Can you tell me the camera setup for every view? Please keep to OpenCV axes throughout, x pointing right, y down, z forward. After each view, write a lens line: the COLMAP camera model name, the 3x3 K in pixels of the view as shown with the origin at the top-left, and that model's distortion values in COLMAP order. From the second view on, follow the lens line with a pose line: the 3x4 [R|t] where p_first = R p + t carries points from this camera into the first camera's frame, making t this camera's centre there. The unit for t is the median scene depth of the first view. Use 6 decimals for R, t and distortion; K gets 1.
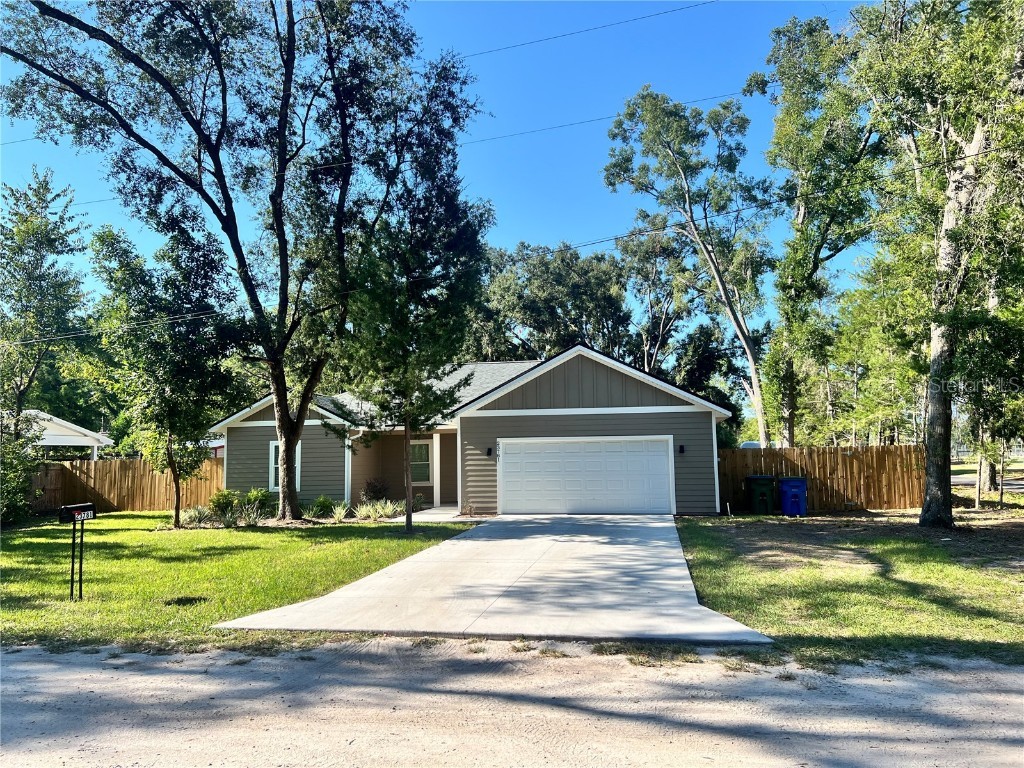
lens RADIAL K [[780.6, 0, 510.5], [0, 780.6, 386.8], [0, 0, 1]] dist [0.037443, -0.006476]
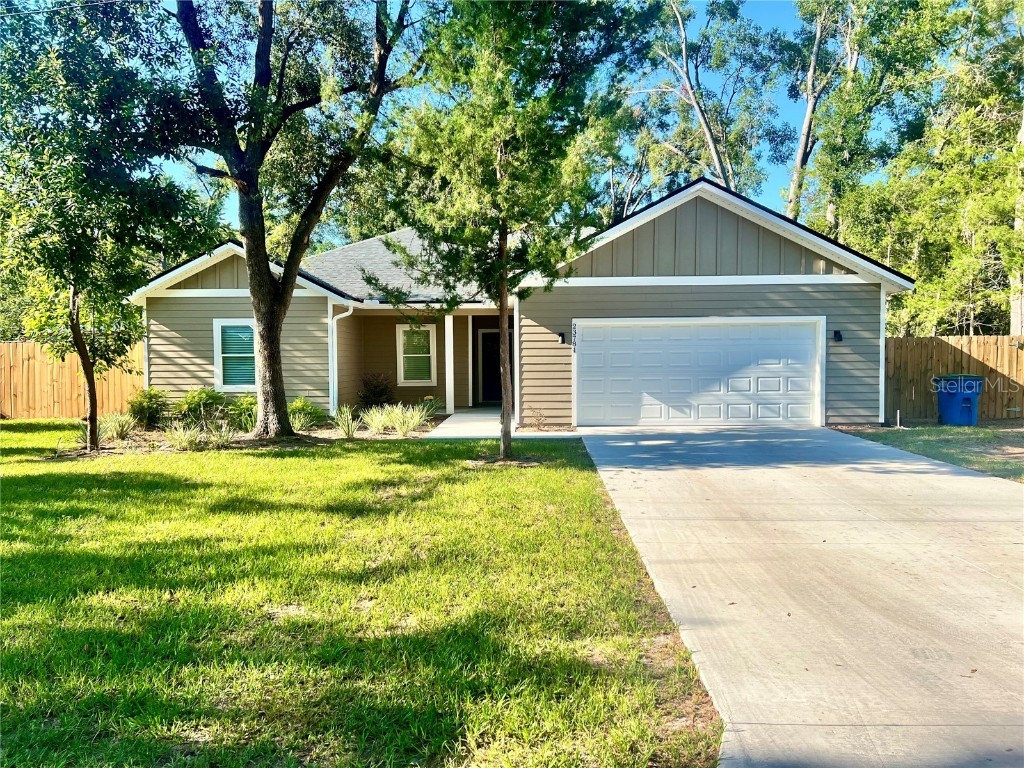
lens RADIAL K [[780.6, 0, 512.3], [0, 780.6, 381.4], [0, 0, 1]] dist [0.037443, -0.006476]
pose [[0.989429, 0.006744, 0.144860, -0.180812], [-0.024336, 0.992474, 0.120015, 0.043233], [-0.142960, -0.122271, 0.982147, 0.345479]]
